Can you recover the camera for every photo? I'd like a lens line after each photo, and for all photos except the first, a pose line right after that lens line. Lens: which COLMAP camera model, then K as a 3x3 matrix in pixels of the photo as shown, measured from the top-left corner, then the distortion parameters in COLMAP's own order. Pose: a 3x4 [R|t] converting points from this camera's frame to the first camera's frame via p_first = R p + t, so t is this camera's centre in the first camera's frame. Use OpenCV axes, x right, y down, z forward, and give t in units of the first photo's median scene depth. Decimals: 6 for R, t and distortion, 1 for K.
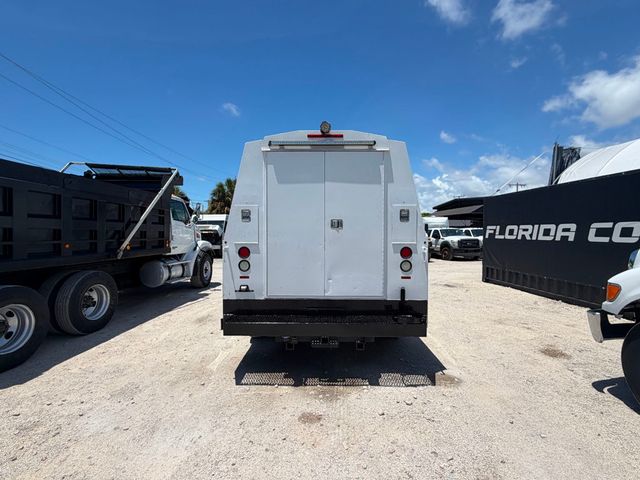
lens RADIAL K [[296.2, 0, 322.0], [0, 296.2, 236.7], [0, 0, 1]] dist [-0.003548, -0.000402]
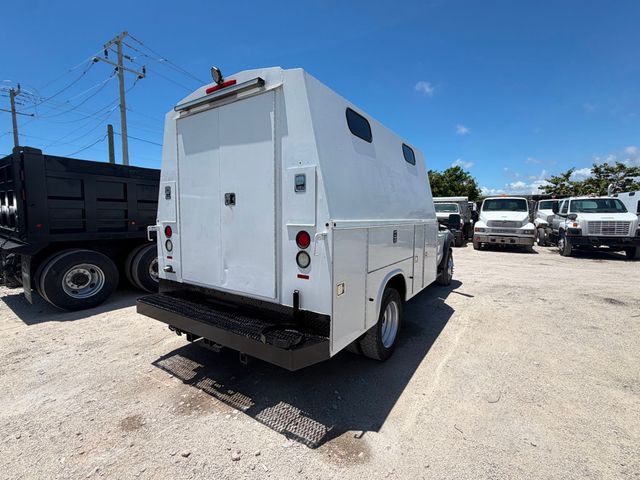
lens RADIAL K [[296.8, 0, 320.4], [0, 296.8, 238.9], [0, 0, 1]] dist [-0.001179, -0.000117]
pose [[0.838061, 0.043807, -0.543815, 0.676604], [-0.008066, 0.997657, 0.067935, 0.007100], [0.545517, -0.052547, 0.836451, 0.464750]]
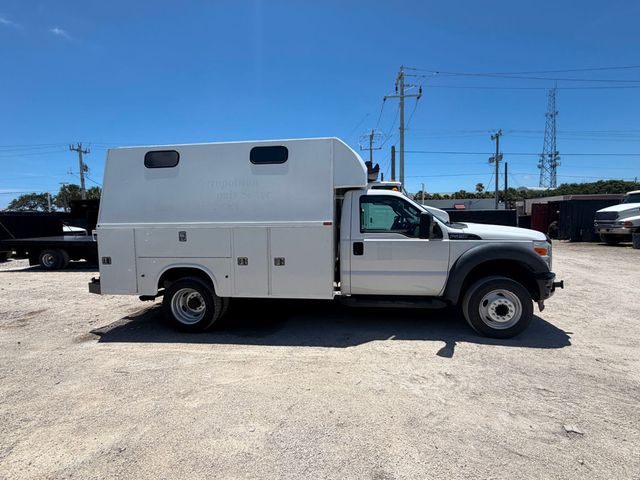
lens RADIAL K [[296.8, 0, 320.4], [0, 296.8, 238.9], [0, 0, 1]] dist [-0.001179, -0.000117]
pose [[-0.109708, 0.065571, -0.991799, 1.475552], [0.005723, 0.997847, 0.065338, -0.000292], [0.993947, 0.001492, -0.109847, 2.050912]]
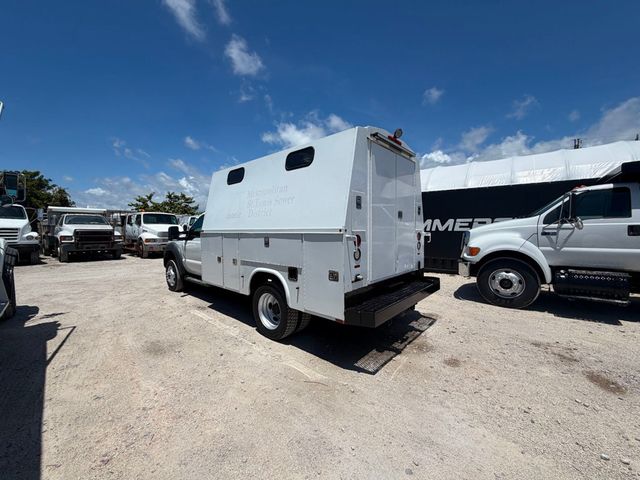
lens RADIAL K [[255.1, 0, 319.0], [0, 255.1, 239.2], [0, 0, 1]] dist [-0.000063, -0.000032]
pose [[0.655144, -0.035459, 0.754671, -0.971521], [0.013470, 0.999287, 0.035259, 0.017337], [-0.755384, -0.012934, 0.655155, 0.552539]]
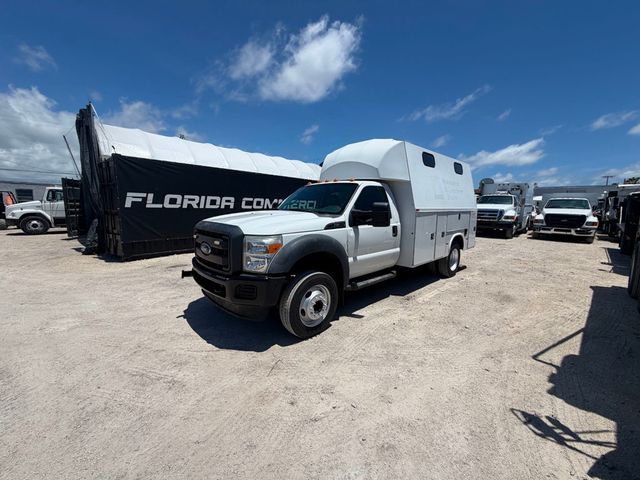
lens RADIAL K [[255.1, 0, 319.0], [0, 255.1, 239.2], [0, 0, 1]] dist [-0.000063, -0.000032]
pose [[-0.689553, -0.098759, 0.717470, -0.905753], [-0.002259, 0.990947, 0.134232, -0.011974], [-0.724232, 0.090939, -0.683534, 3.179001]]
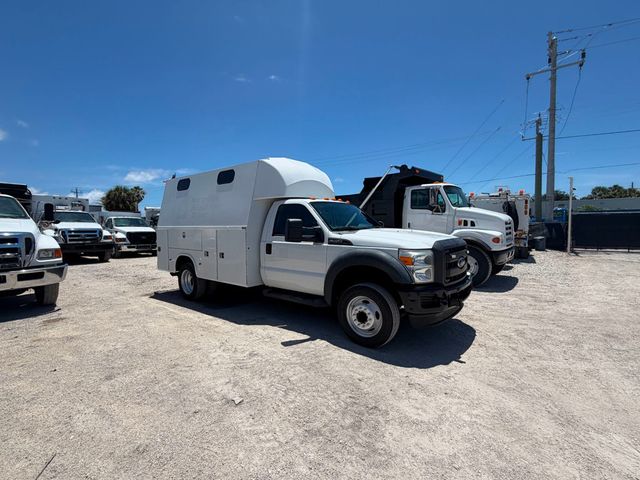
lens RADIAL K [[296.8, 0, 320.4], [0, 296.8, 238.9], [0, 0, 1]] dist [-0.001179, -0.000117]
pose [[-0.611435, 0.040177, -0.790274, 1.274154], [0.000922, 0.998746, 0.050063, -0.002534], [0.791294, 0.029882, -0.610705, 3.119710]]
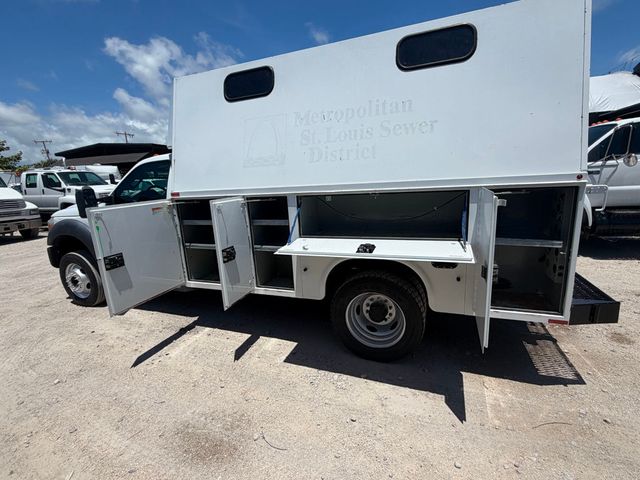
lens RADIAL K [[298.7, 0, 320.0], [0, 298.7, 240.0], [0, 0, 1]] dist [0.000300, 0.000022]
pose [[0.347344, -0.214105, 0.912968, -1.007990], [0.062921, 0.976713, 0.205116, -0.009176], [-0.935624, -0.013801, 0.352727, 1.259700]]
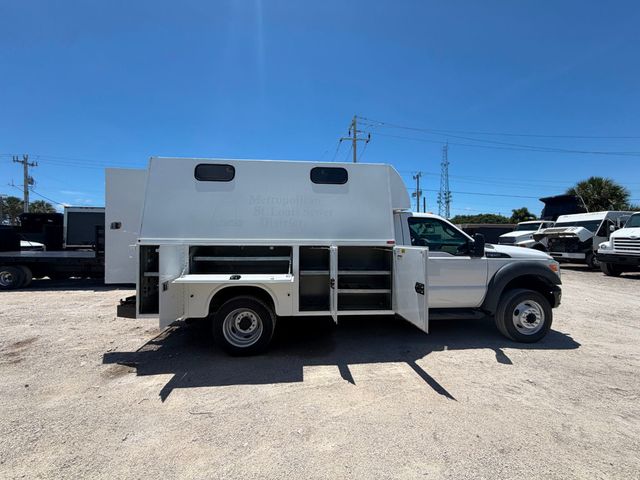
lens RADIAL K [[255.1, 0, 319.0], [0, 255.1, 239.2], [0, 0, 1]] dist [-0.000063, -0.000032]
pose [[0.089078, 0.000976, -0.996024, 1.353474], [-0.012715, 0.999919, -0.000157, 0.007119], [0.995943, 0.012679, 0.089083, 1.582972]]
